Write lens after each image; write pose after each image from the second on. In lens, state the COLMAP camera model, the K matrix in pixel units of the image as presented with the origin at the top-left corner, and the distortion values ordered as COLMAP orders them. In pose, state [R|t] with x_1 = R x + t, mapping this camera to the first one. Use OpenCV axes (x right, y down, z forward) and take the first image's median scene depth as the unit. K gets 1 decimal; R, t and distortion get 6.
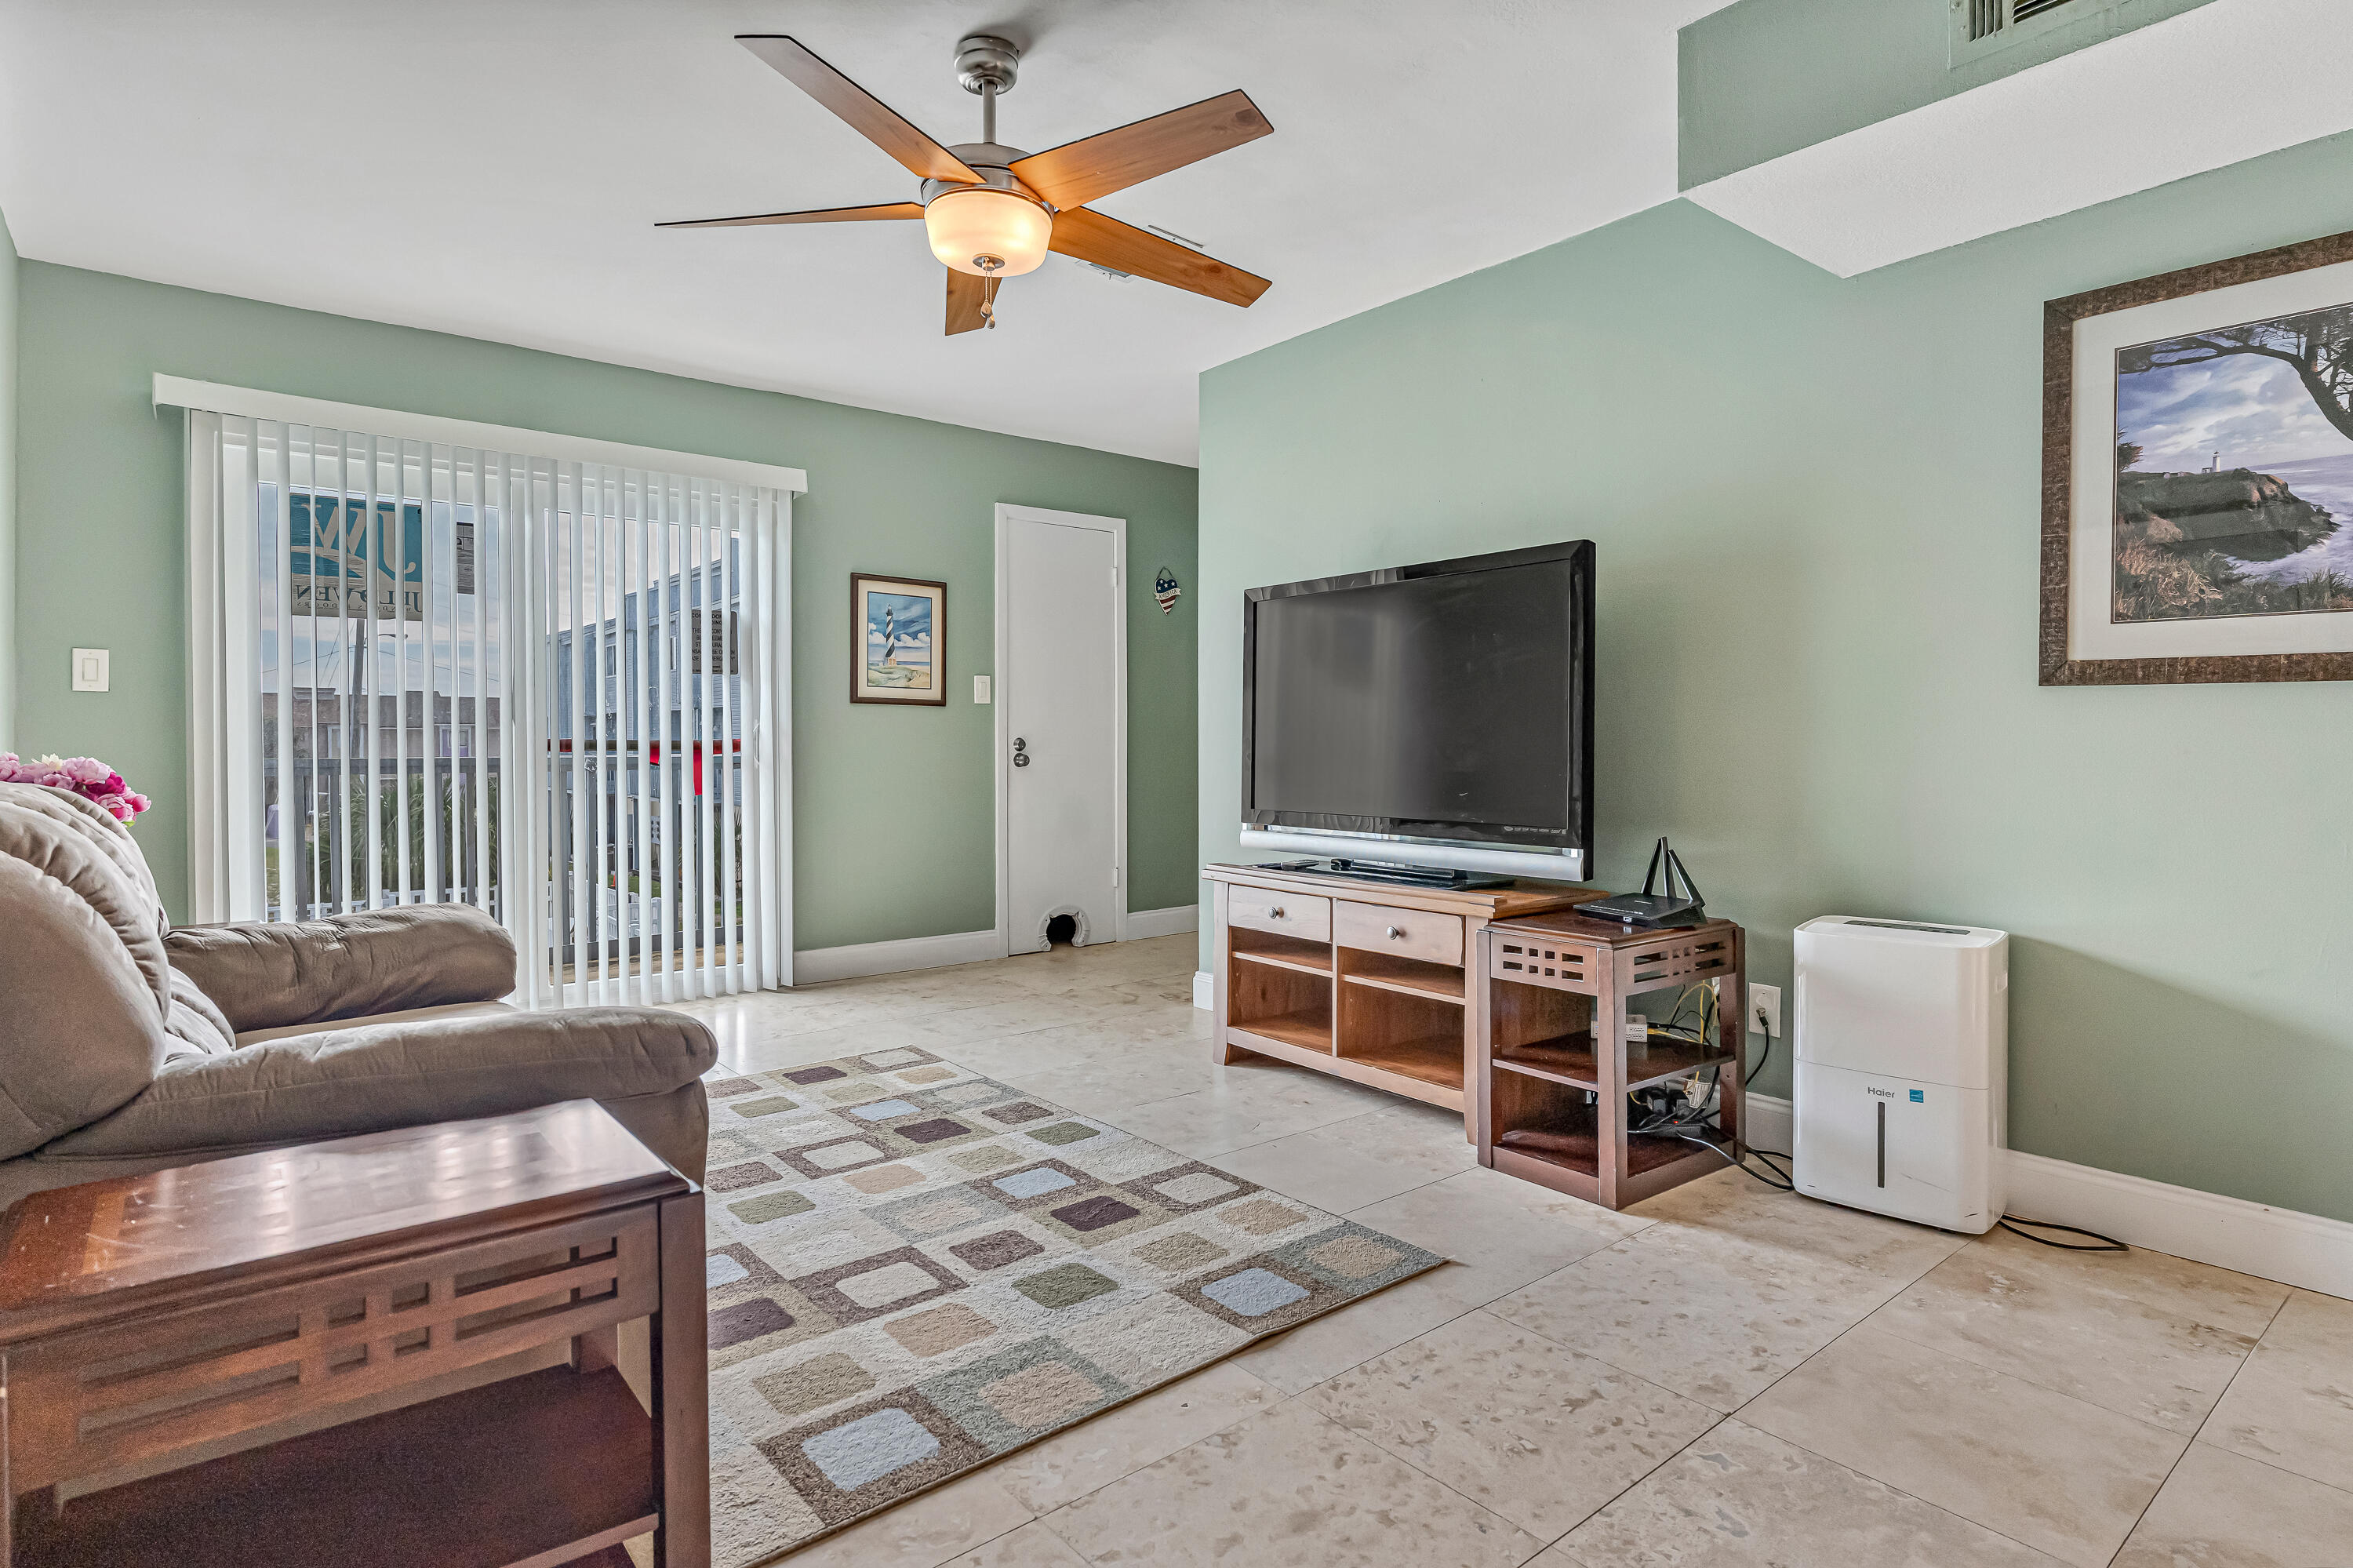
lens RADIAL K [[1226.9, 0, 1195.4], [0, 1226.9, 762.9], [0, 0, 1]] dist [-0.004875, -0.000954]
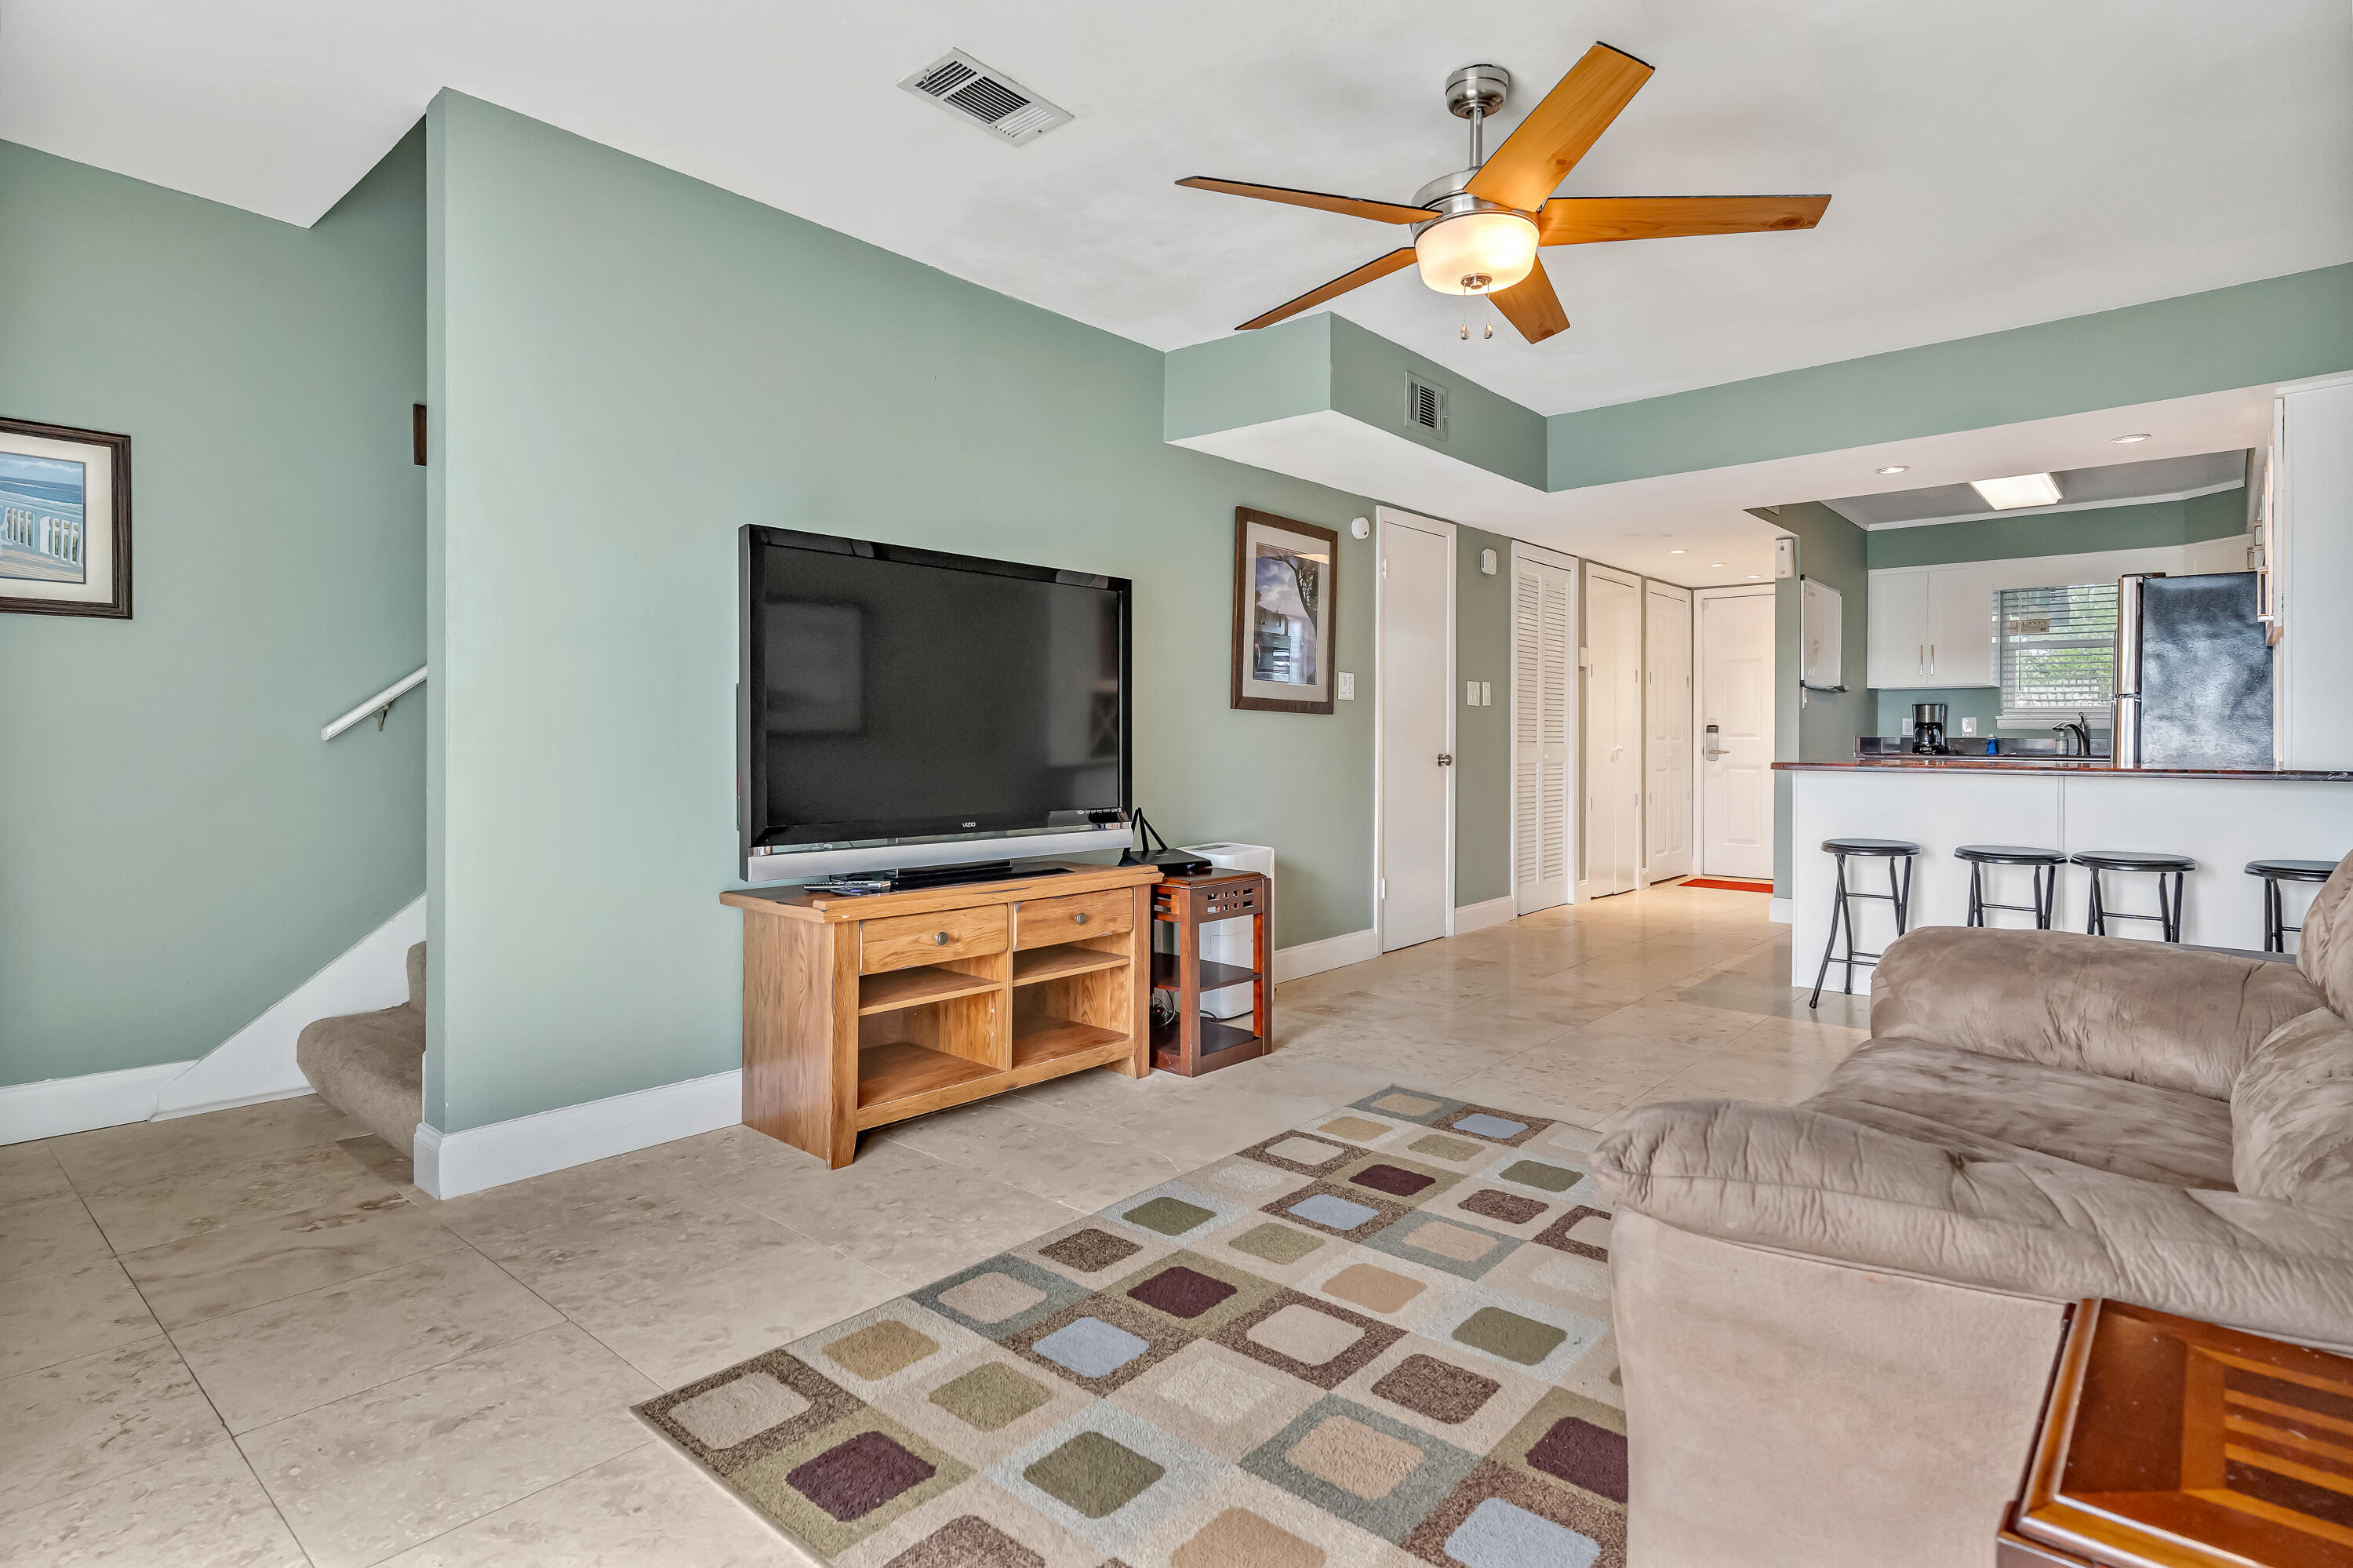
lens RADIAL K [[1196.7, 0, 1202.9], [0, 1196.7, 721.3], [0, 0, 1]] dist [0.014020, 0.000188]
pose [[-0.176175, 0.015613, 0.984235, -0.944767], [0.010065, 0.999851, -0.014059, -0.015381], [-0.984307, 0.007430, -0.176306, 1.170224]]
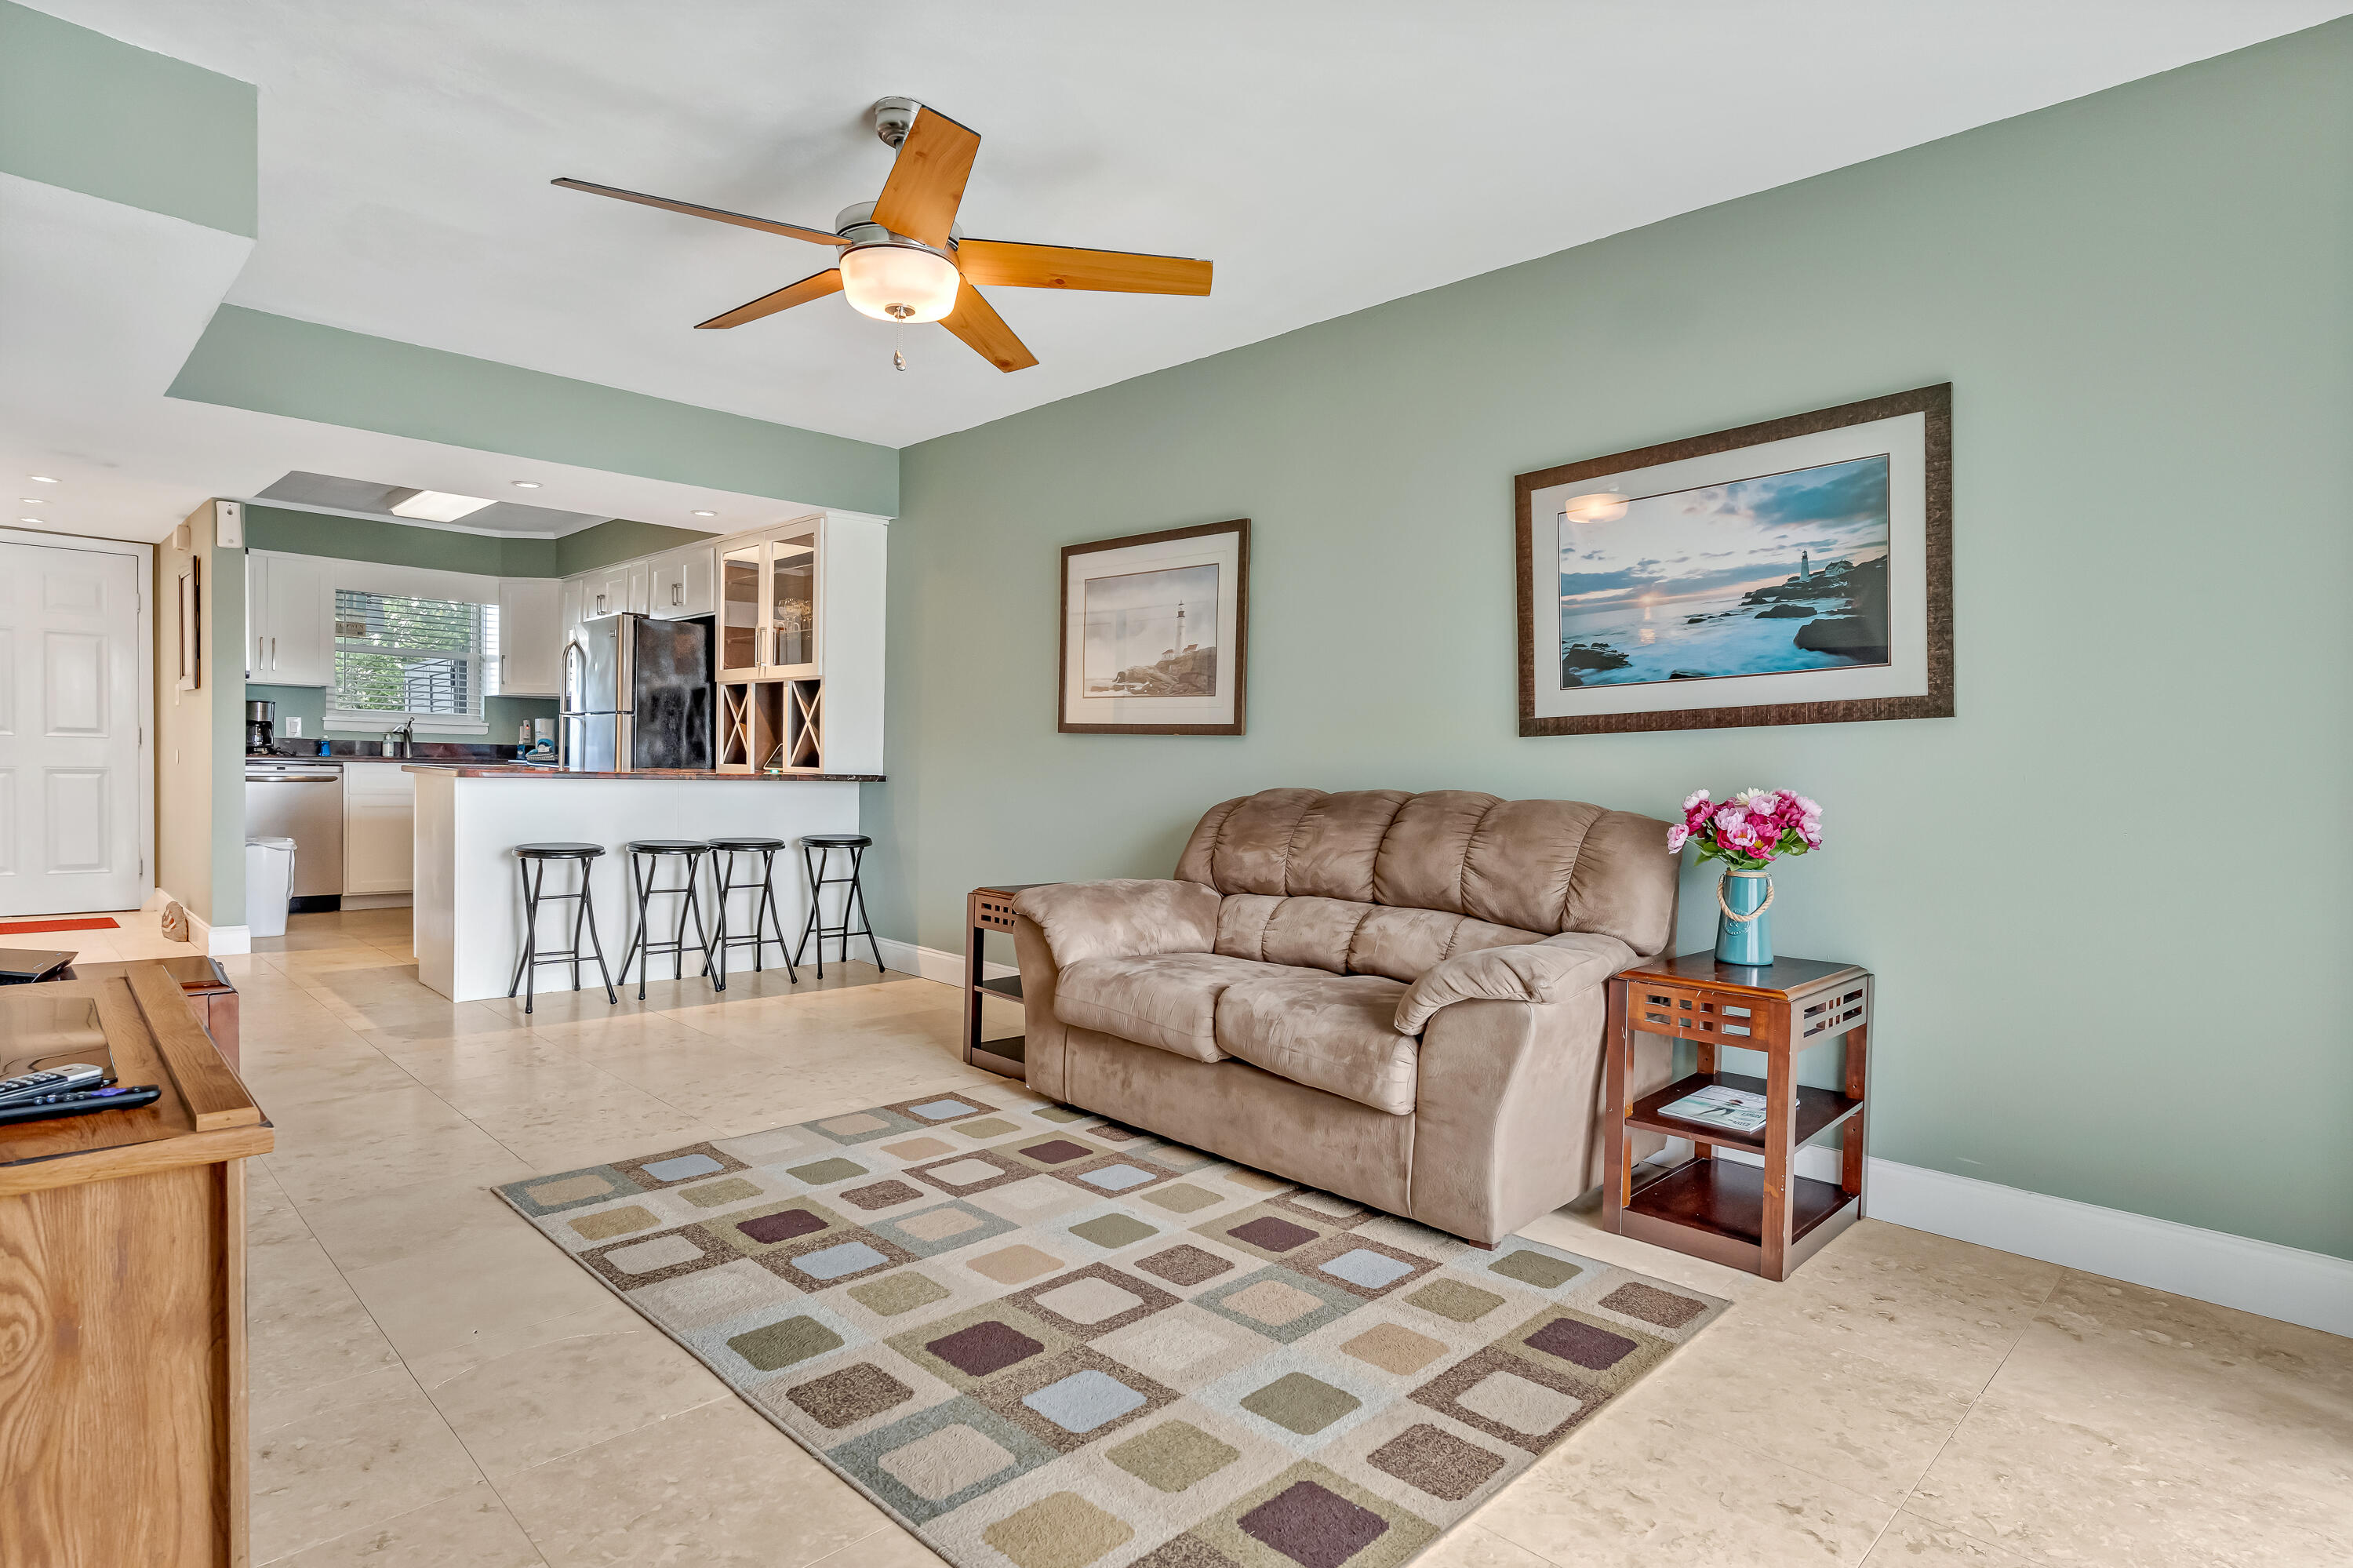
lens RADIAL K [[1208.7, 0, 1176.5], [0, 1208.7, 784.0], [0, 0, 1]] dist [-0.001828, 0.000315]
pose [[-0.995915, -0.020576, -0.087916, -0.268240], [-0.023467, 0.999213, 0.031977, -0.027497], [0.087189, 0.033909, -0.995615, 1.740338]]
